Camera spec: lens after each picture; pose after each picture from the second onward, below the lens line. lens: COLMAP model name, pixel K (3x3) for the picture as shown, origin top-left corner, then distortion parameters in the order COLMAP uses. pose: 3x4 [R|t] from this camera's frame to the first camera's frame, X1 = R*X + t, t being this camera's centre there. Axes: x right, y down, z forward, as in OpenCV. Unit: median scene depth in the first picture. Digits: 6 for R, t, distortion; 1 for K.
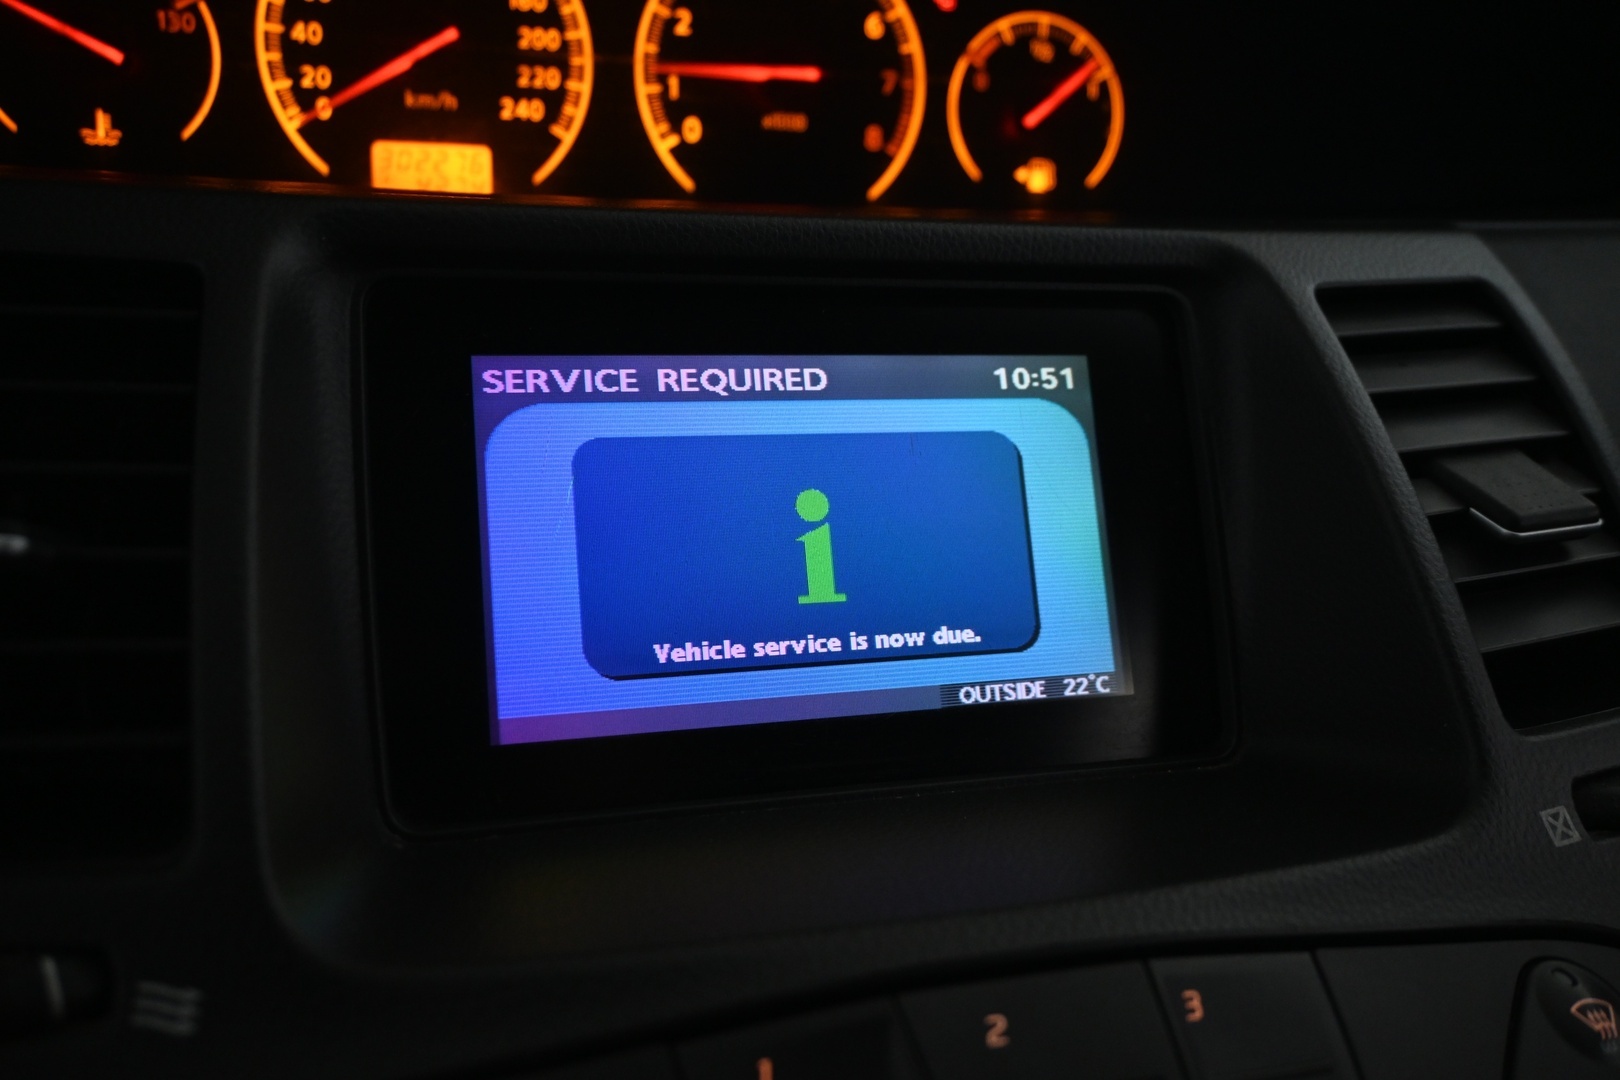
lens RADIAL K [[1273.1, 0, 804.0], [0, 1273.1, 549.4], [0, 0, 1]] dist [-0.011713, 0.006728]
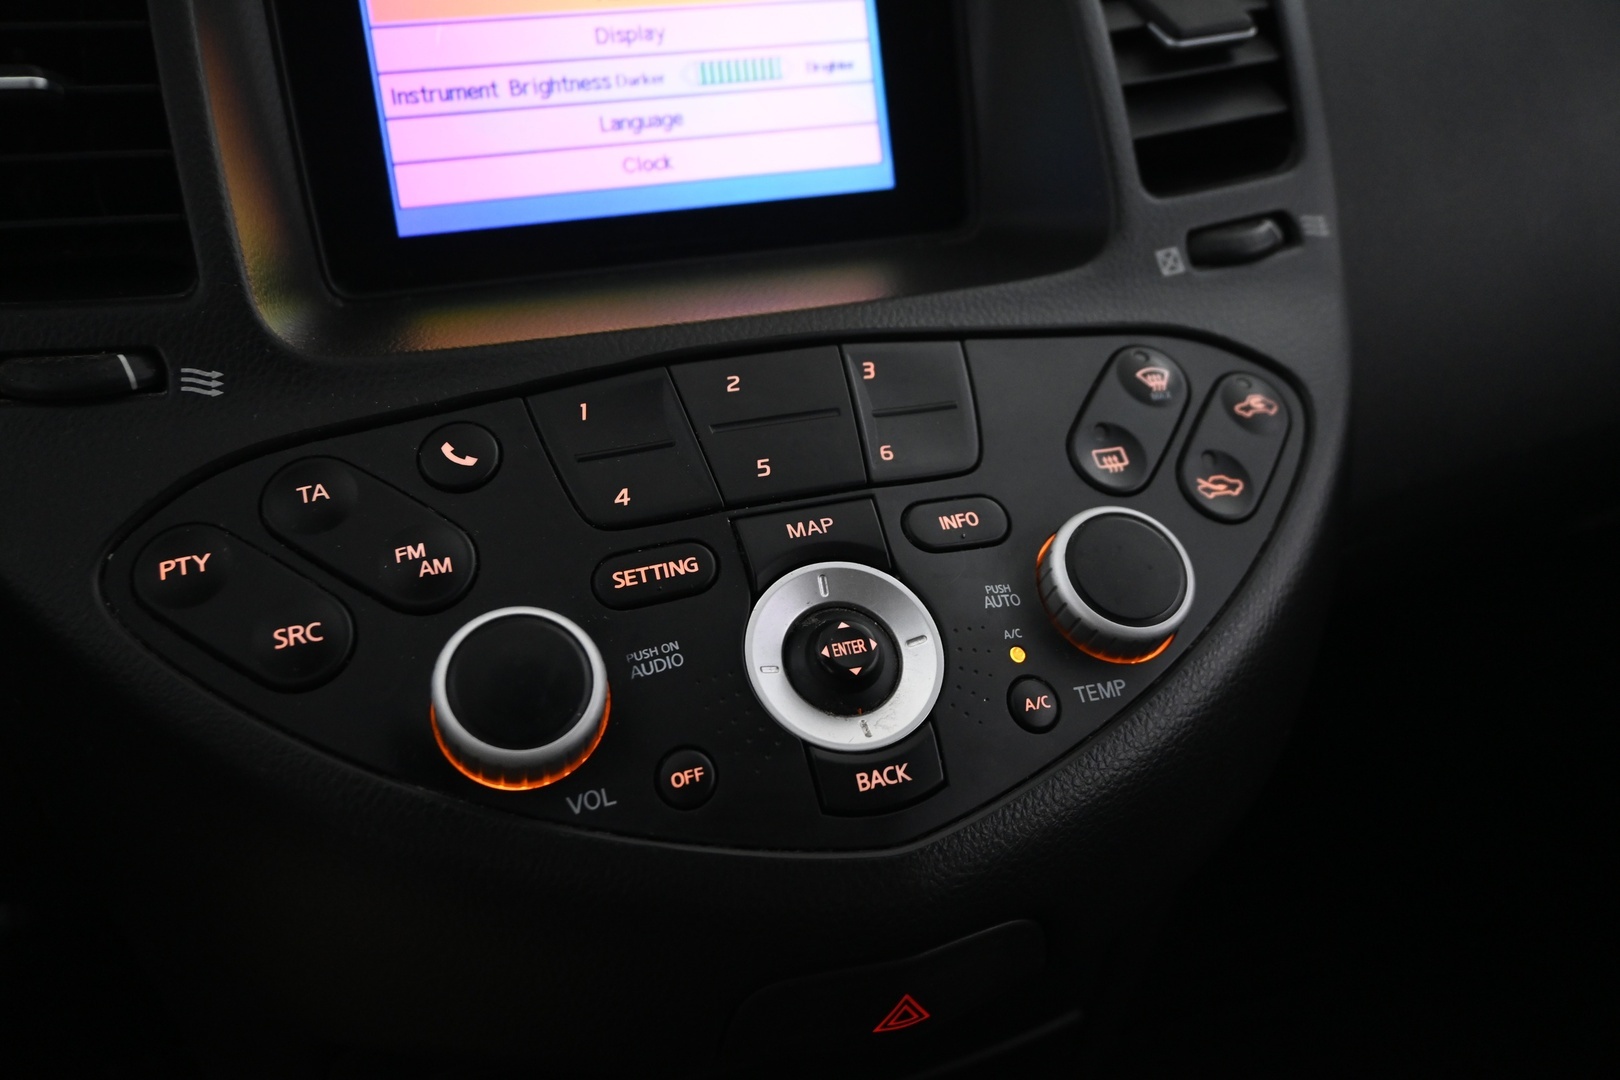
lens RADIAL K [[1354.1, 0, 810.7], [0, 1354.1, 537.5], [0, 0, 1]] dist [-0.003769, -0.008505]
pose [[0.999107, -0.040000, 0.013592, 0.191422], [0.034091, 0.953394, 0.299795, 0.053721], [-0.024951, -0.299064, 0.953907, -0.579789]]
